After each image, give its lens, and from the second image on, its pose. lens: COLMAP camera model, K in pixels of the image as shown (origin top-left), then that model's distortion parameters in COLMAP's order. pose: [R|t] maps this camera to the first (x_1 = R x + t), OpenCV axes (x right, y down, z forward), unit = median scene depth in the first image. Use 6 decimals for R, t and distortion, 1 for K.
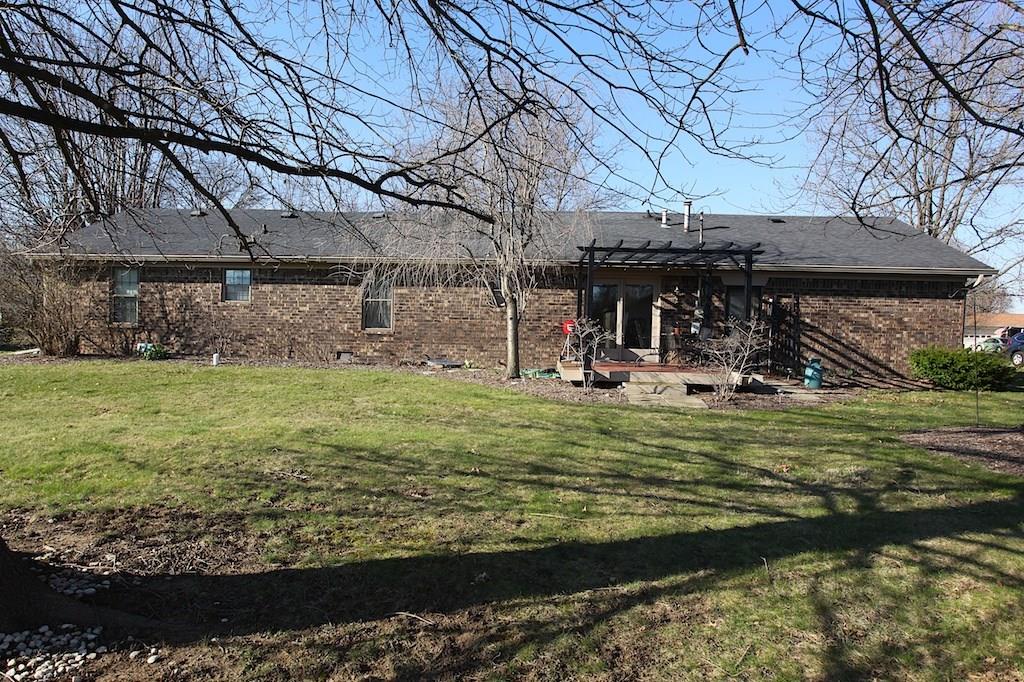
lens RADIAL K [[614.2, 0, 512.0], [0, 614.2, 341.0], [0, 0, 1]] dist [-0.050186, 0.040417]
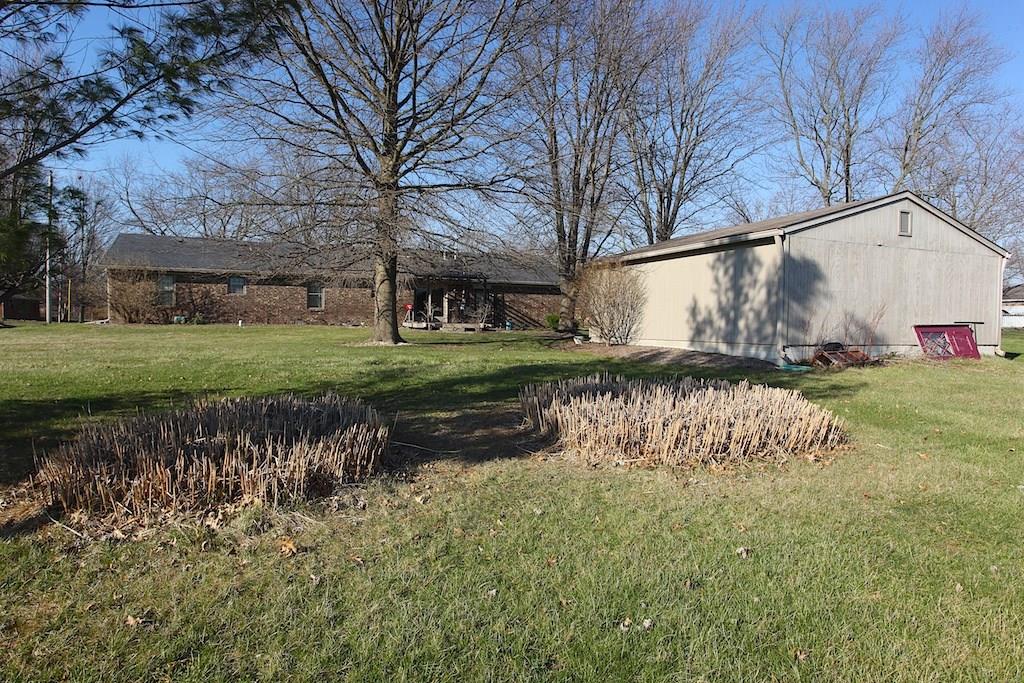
lens RADIAL K [[614.2, 0, 512.0], [0, 614.2, 341.5], [0, 0, 1]] dist [-0.050186, 0.040417]
pose [[0.902224, -0.025994, 0.430484, -0.521190], [0.014725, 0.999457, 0.029489, 0.042084], [-0.431016, -0.020267, 0.902117, -1.144226]]
